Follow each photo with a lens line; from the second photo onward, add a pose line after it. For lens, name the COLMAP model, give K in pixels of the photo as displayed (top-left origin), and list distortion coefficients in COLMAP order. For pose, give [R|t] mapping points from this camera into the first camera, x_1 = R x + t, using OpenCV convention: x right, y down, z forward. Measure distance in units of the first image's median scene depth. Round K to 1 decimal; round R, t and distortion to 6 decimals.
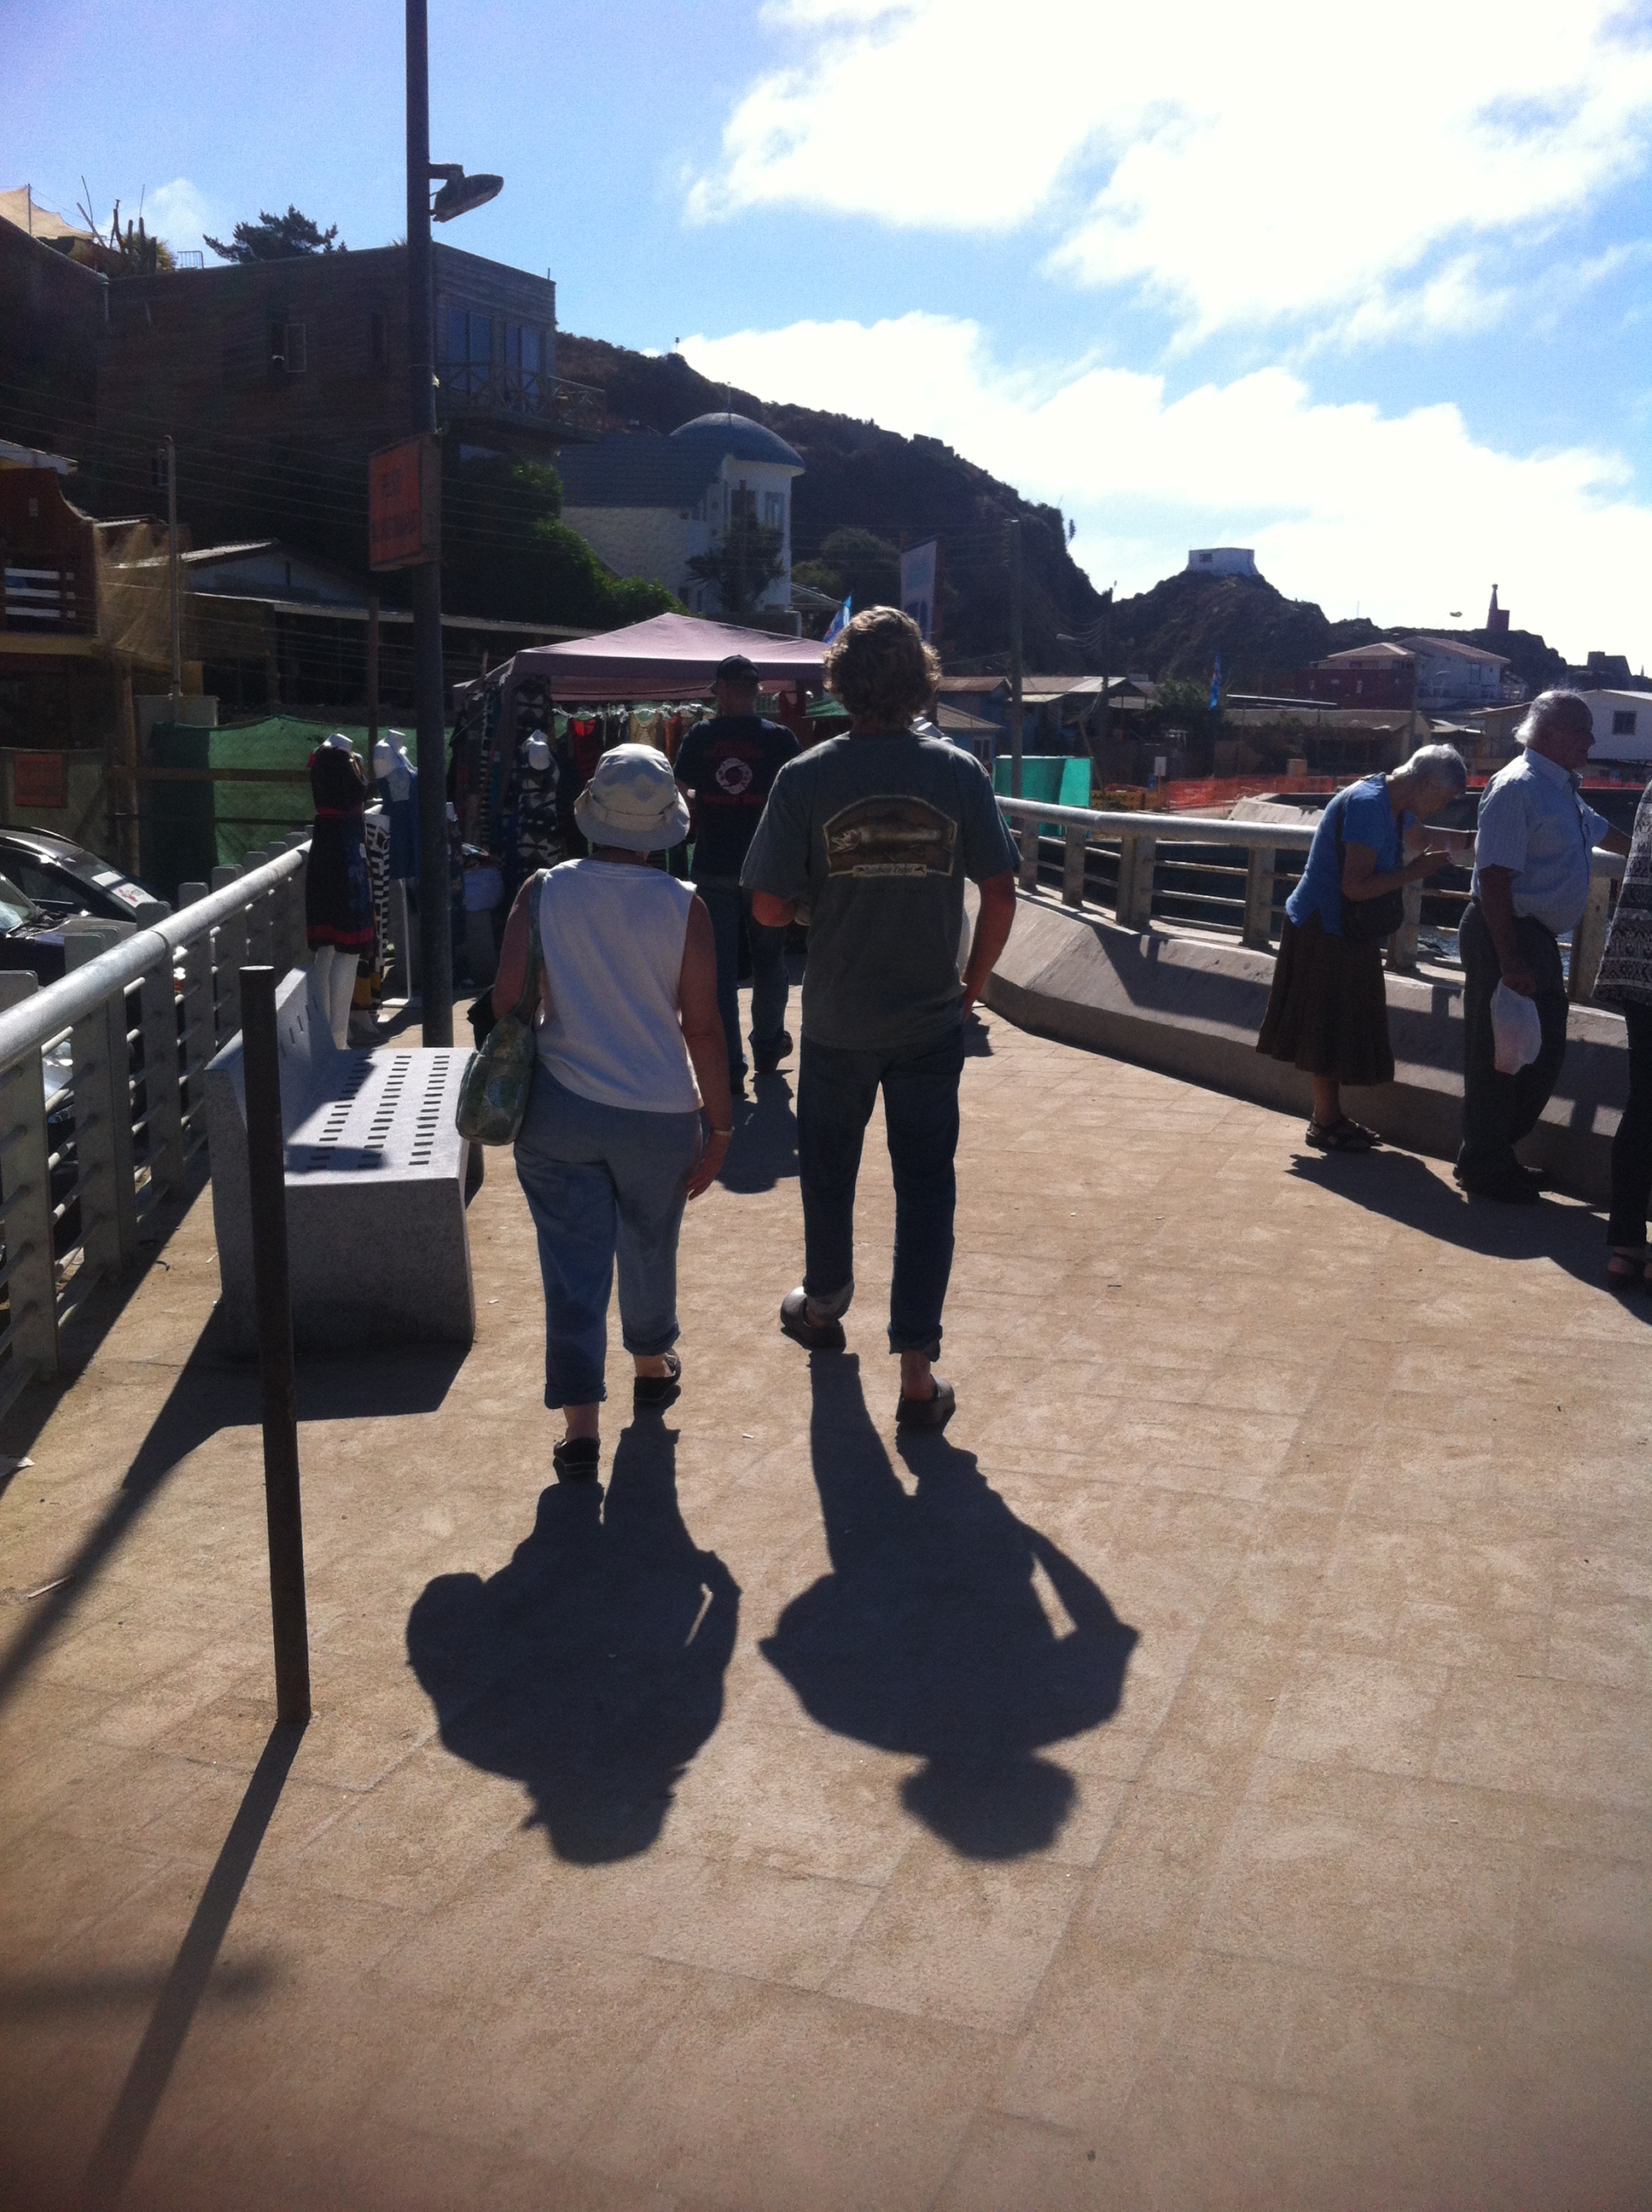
lens RADIAL K [[1886.8, 0, 829.1], [0, 1886.8, 1110.8], [0, 0, 1]] dist [0.017877, 0.005133]
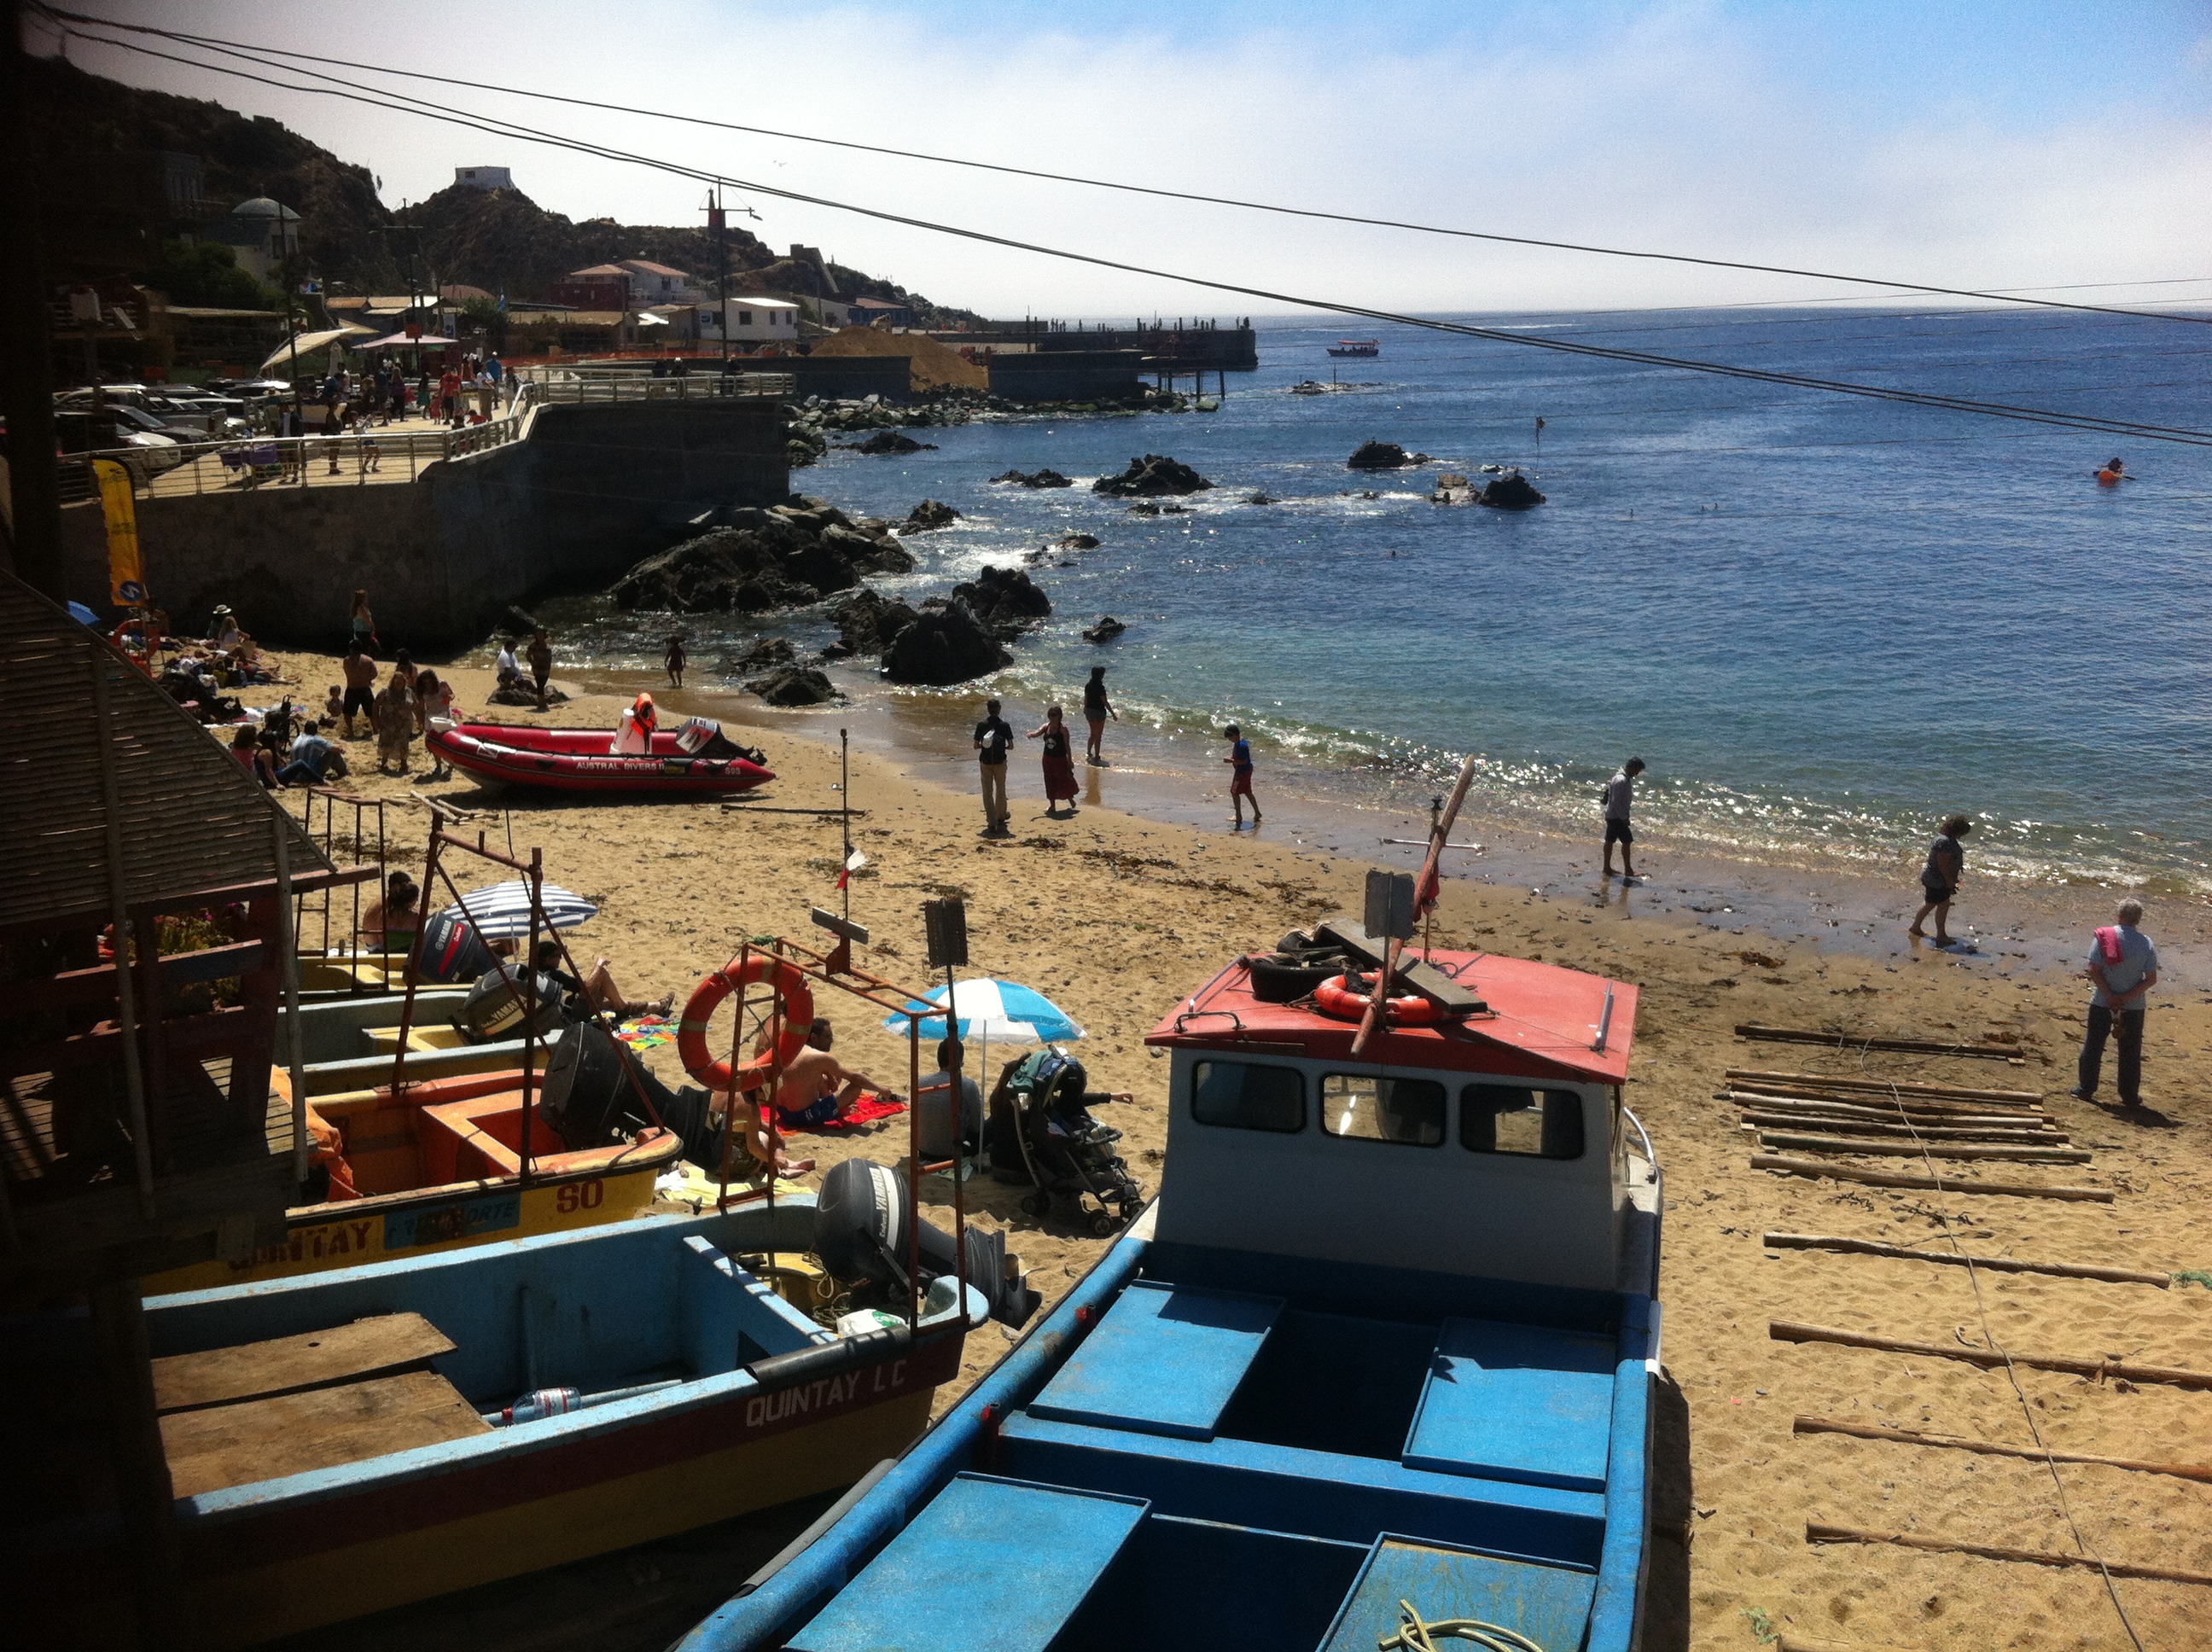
lens RADIAL K [[2248.7, 0, 1107.6], [0, 2248.7, 825.6], [0, 0, 1]] dist [-0.083048, 0.000000]
pose [[0.892833, -0.120163, 0.434062, -0.151734], [0.104836, 0.992727, 0.059180, 0.115743], [-0.438016, -0.007333, 0.898937, -0.675604]]
